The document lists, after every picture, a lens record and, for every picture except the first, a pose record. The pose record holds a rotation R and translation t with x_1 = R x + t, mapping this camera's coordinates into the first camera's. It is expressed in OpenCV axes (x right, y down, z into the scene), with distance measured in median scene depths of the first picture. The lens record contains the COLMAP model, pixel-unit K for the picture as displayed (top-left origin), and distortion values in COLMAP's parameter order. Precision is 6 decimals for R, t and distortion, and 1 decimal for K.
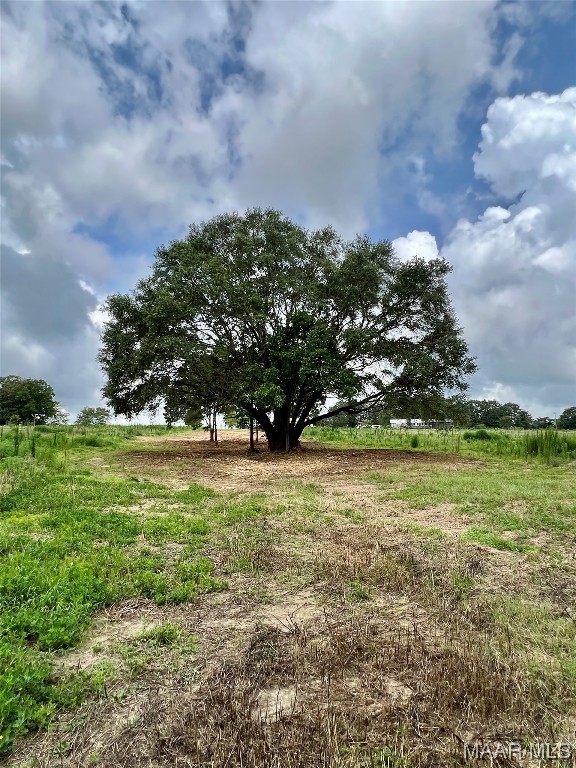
lens RADIAL K [[478.5, 0, 282.6], [0, 478.5, 388.3], [0, 0, 1]] dist [0.009358, -0.009109]
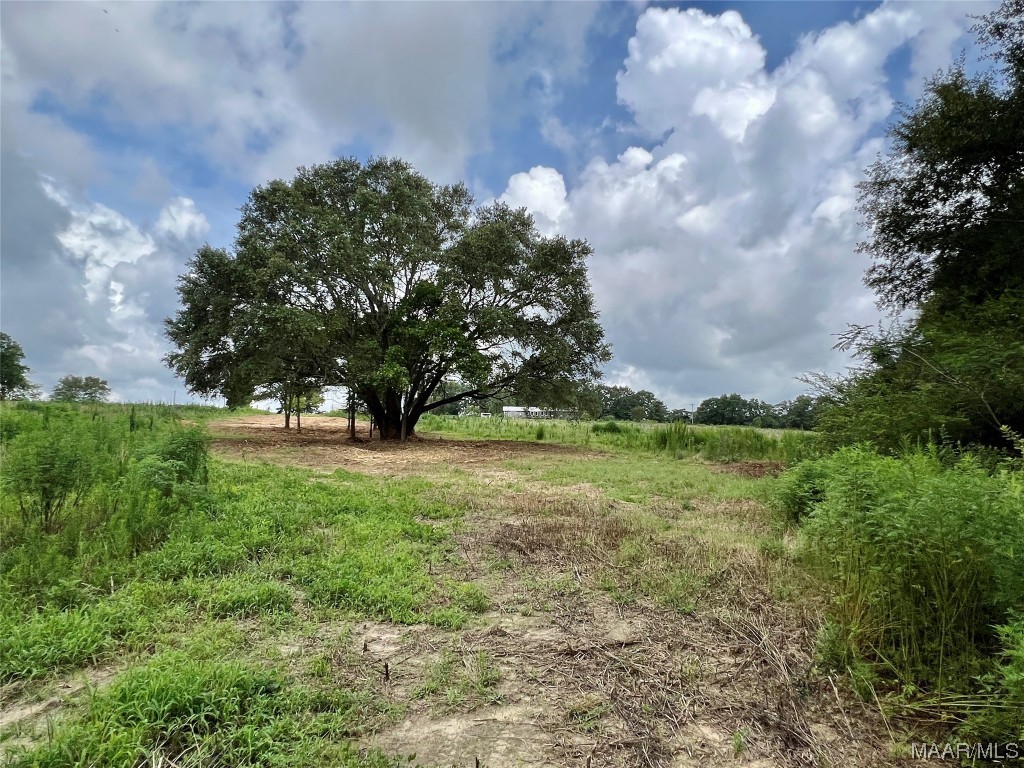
lens RADIAL K [[638.0, 0, 505.2], [0, 638.0, 387.0], [0, 0, 1]] dist [0.009358, -0.009109]
pose [[0.972677, 0.034868, 0.229529, -0.084342], [-0.043134, 0.998585, 0.031093, -0.009928], [-0.228120, -0.040144, 0.972805, -0.176203]]
